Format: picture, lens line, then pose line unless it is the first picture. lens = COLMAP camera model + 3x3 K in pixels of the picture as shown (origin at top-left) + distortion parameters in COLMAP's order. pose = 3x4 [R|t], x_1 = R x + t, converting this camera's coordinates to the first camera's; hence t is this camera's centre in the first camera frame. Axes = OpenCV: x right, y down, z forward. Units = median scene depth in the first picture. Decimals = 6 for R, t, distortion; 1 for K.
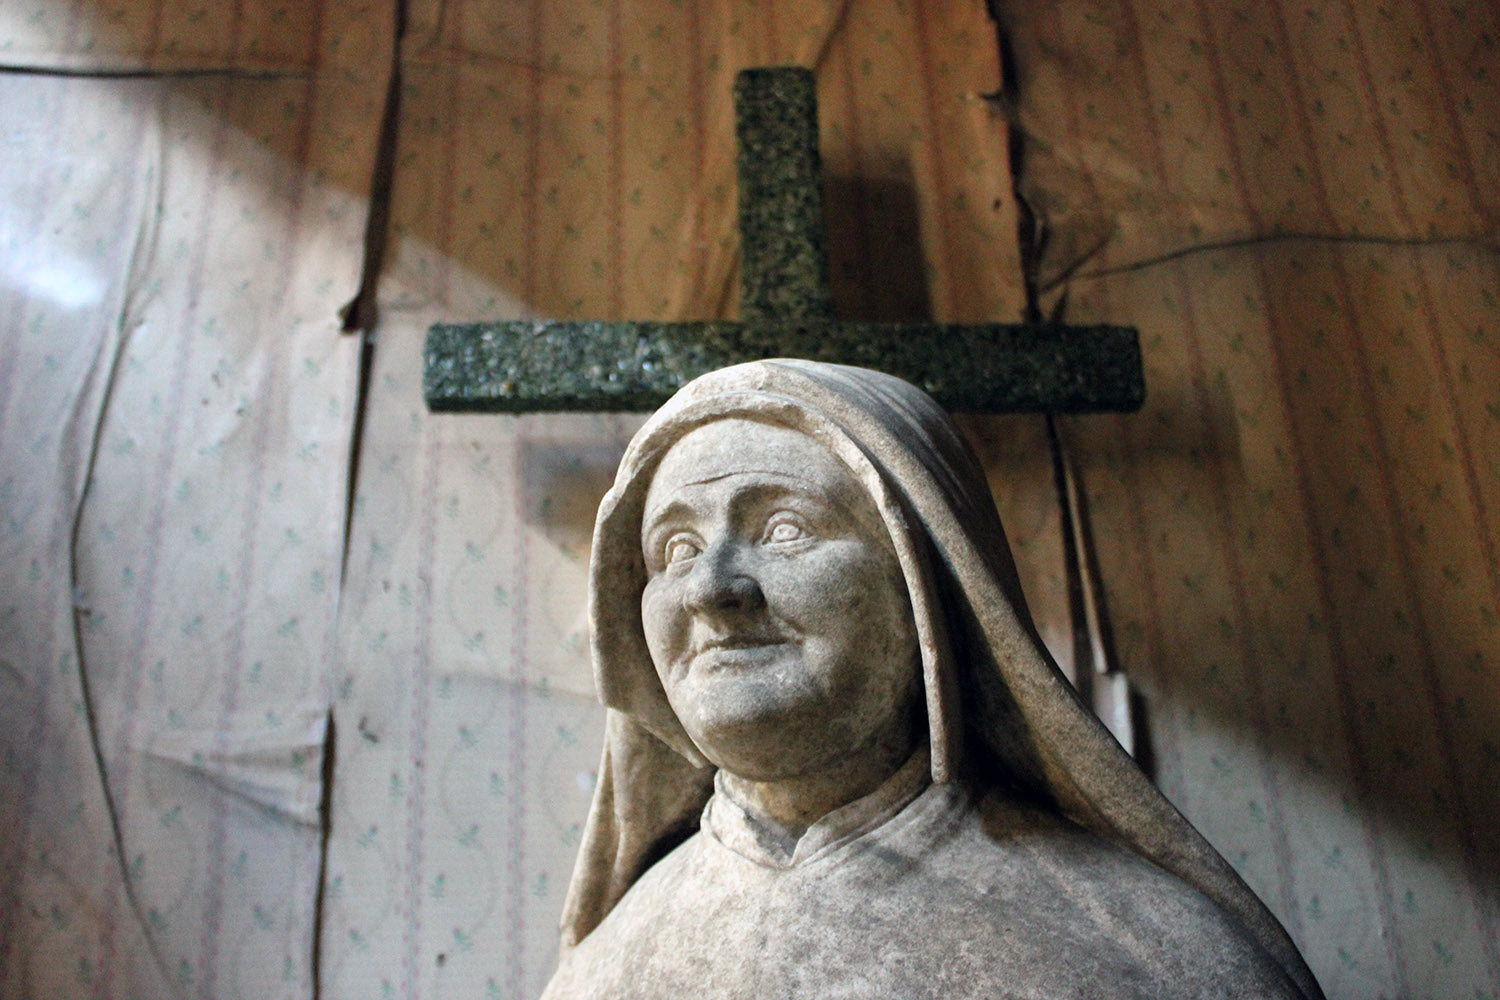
lens RADIAL K [[1484.2, 0, 730.4], [0, 1484.2, 503.2], [0, 0, 1]] dist [-0.090917, 0.000000]
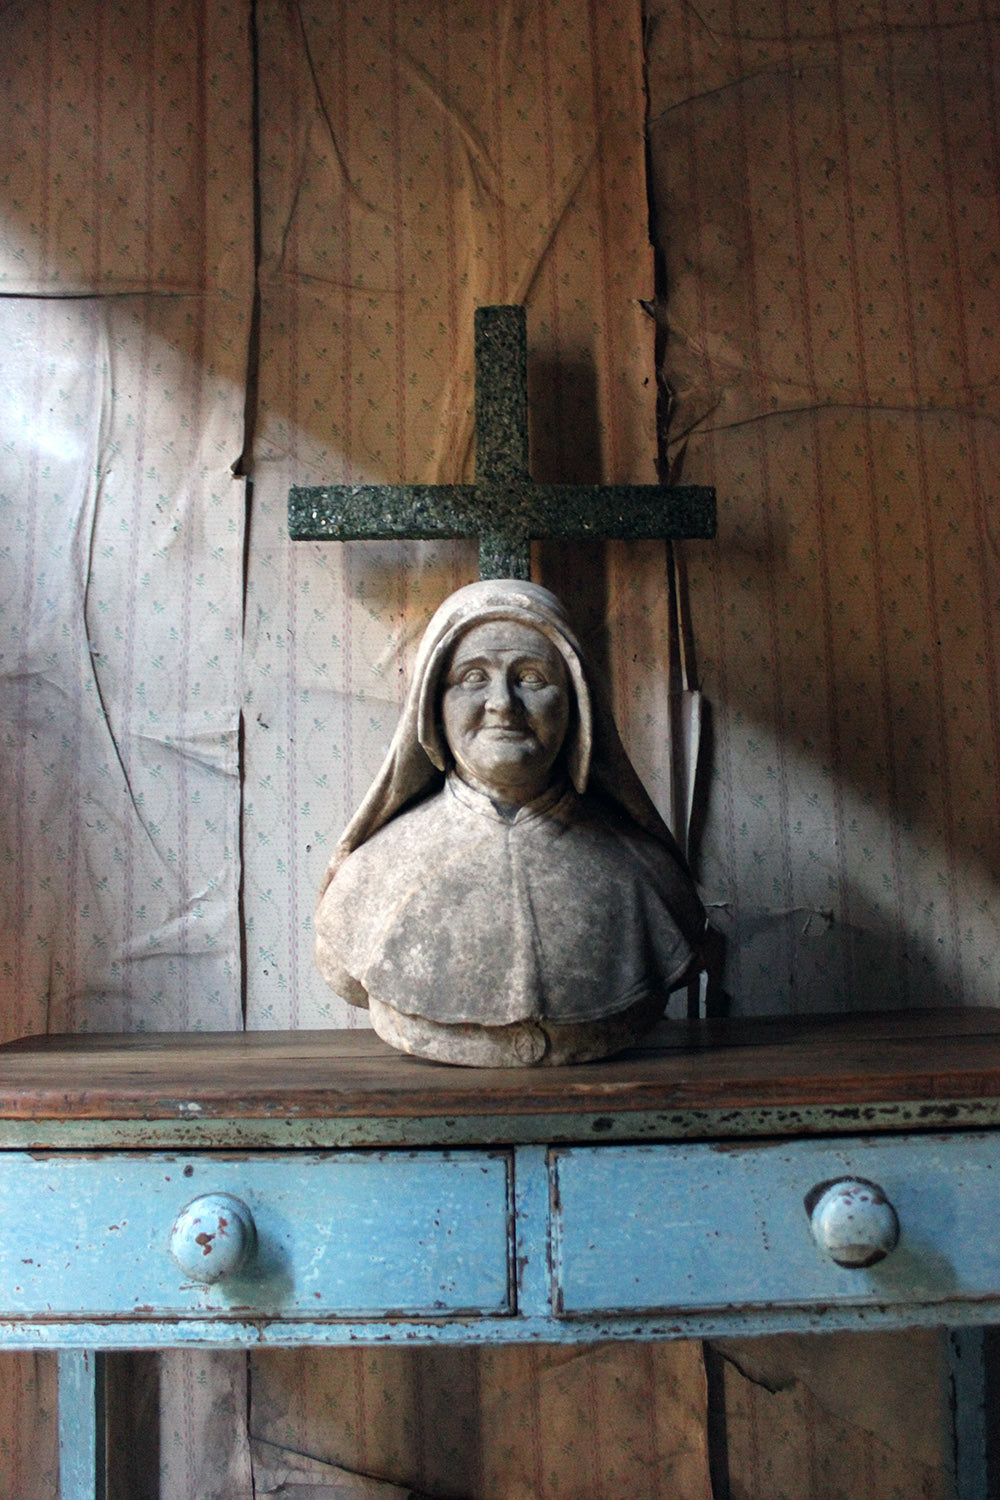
lens RADIAL K [[1484.2, 0, 477.7], [0, 1484.2, 725.2], [0, 0, 1]] dist [-0.090917, 0.000000]
pose [[0.999380, 0.010029, -0.033751, 0.068255], [-0.001315, 0.968545, 0.248833, -0.272235], [0.035185, -0.248635, 0.967958, -0.680569]]
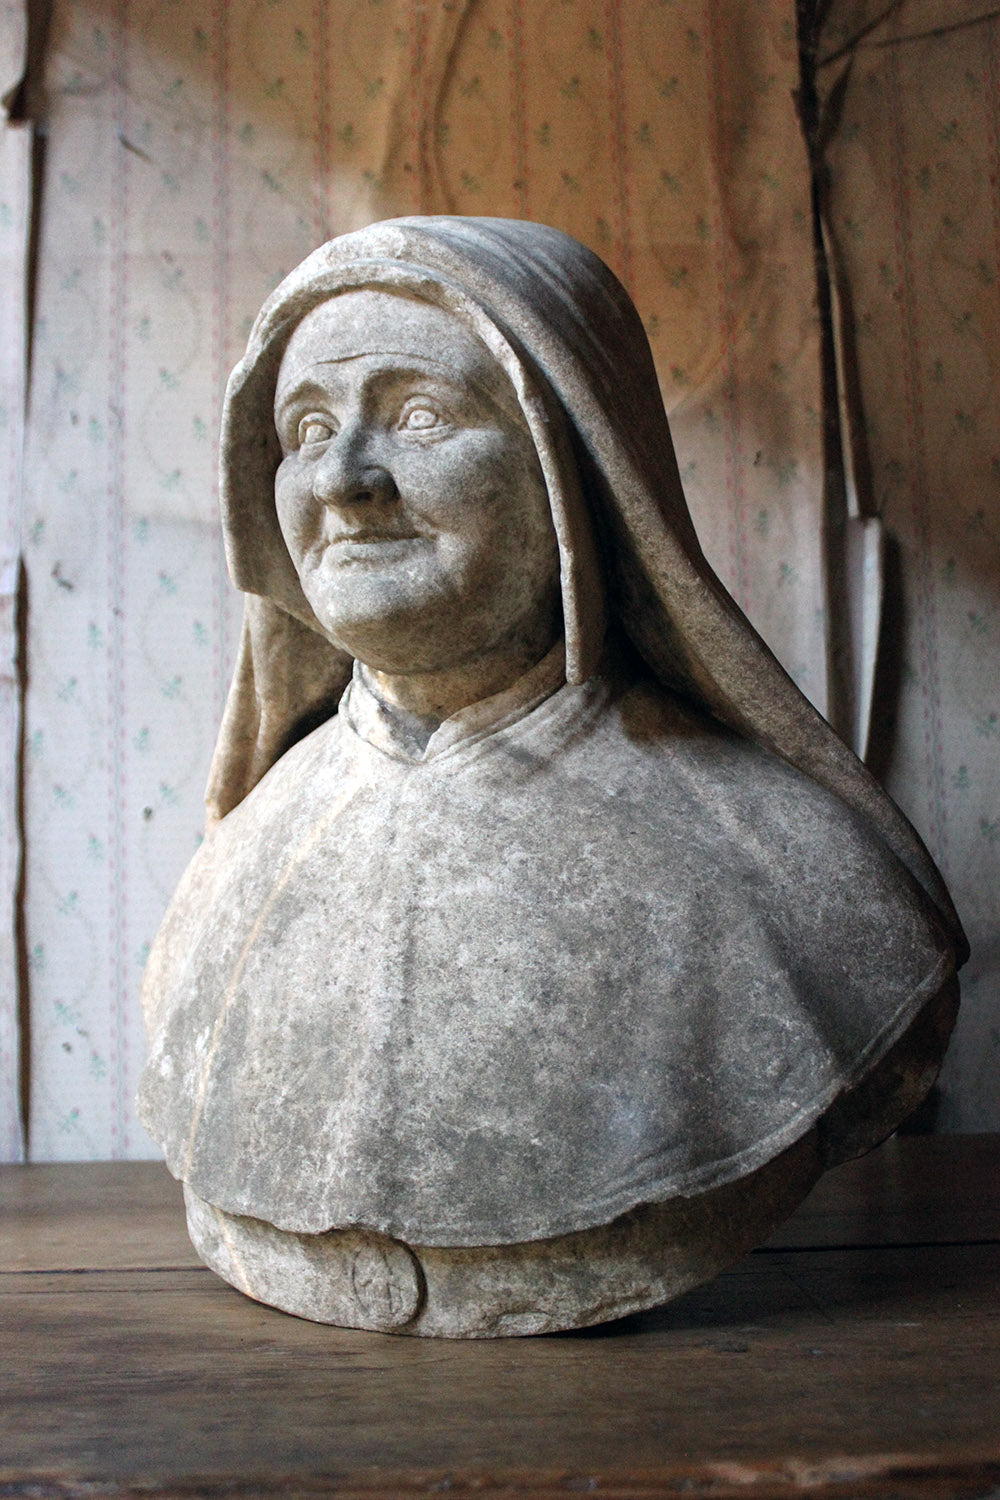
lens RADIAL K [[1663.0, 0, 491.5], [0, 1663.0, 780.3], [0, 0, 1]] dist [-0.066517, 0.000000]
pose [[0.999521, 0.009633, -0.029404, 0.058151], [-0.000279, 0.953068, 0.302755, -0.040772], [0.030941, -0.302602, 0.952615, -0.035761]]
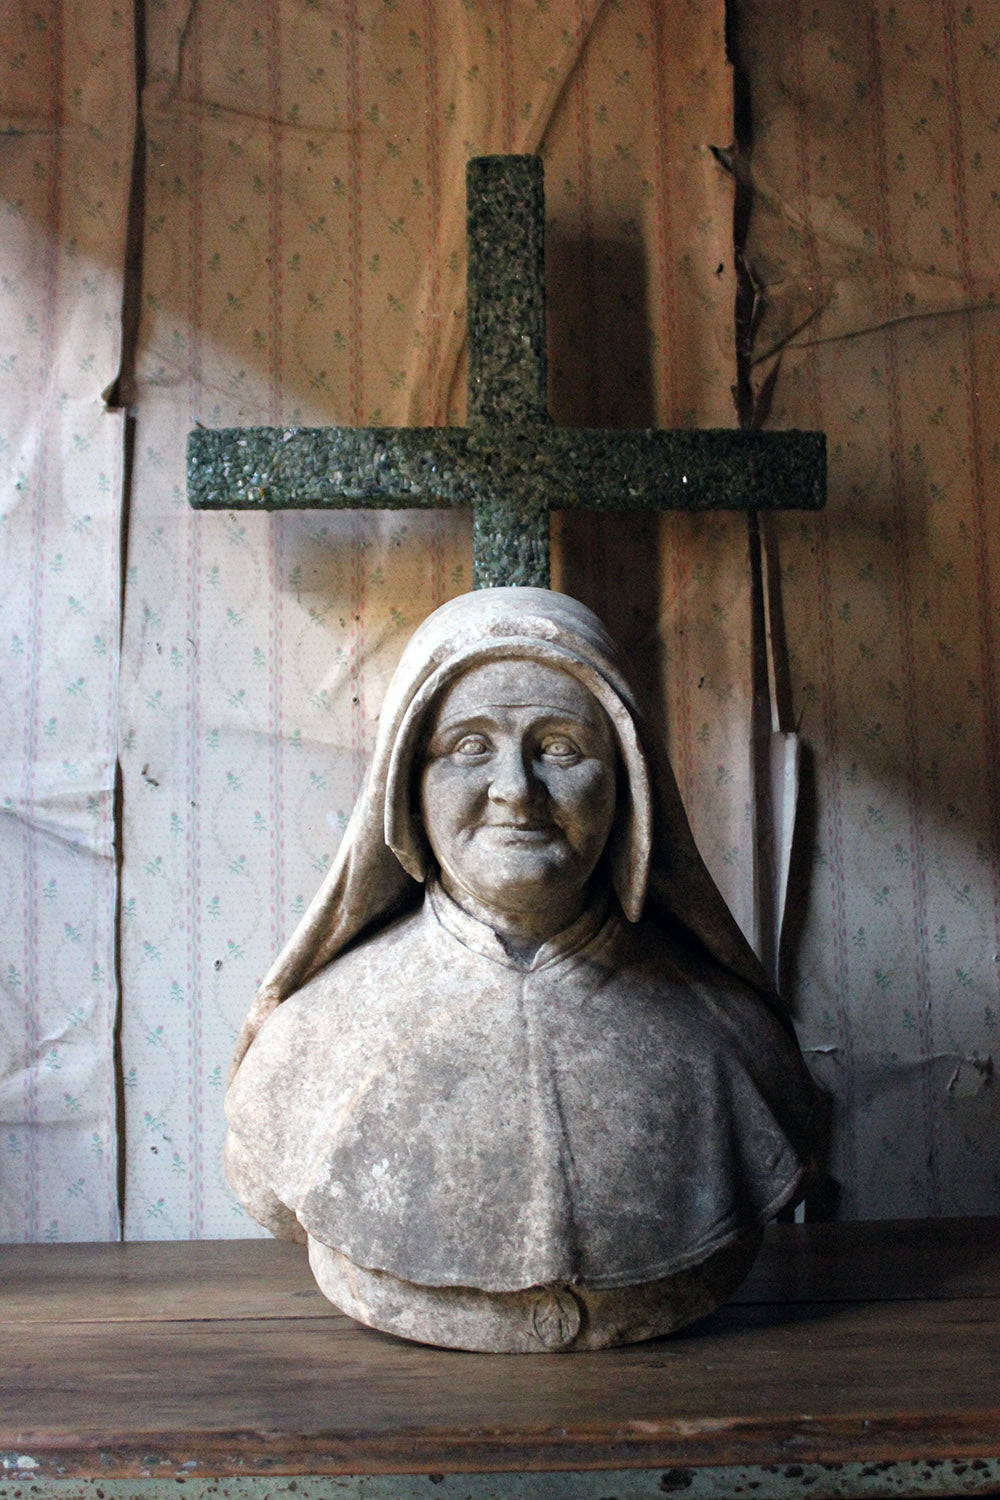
lens RADIAL K [[1896.2, 0, 480.6], [0, 1896.2, 754.6], [0, 0, 1]] dist [-0.053711, 0.000000]
pose [[0.999740, 0.014777, -0.017387, 0.044968], [-0.009204, 0.958404, 0.285266, -0.289323], [0.020879, -0.285032, 0.958291, -0.435485]]
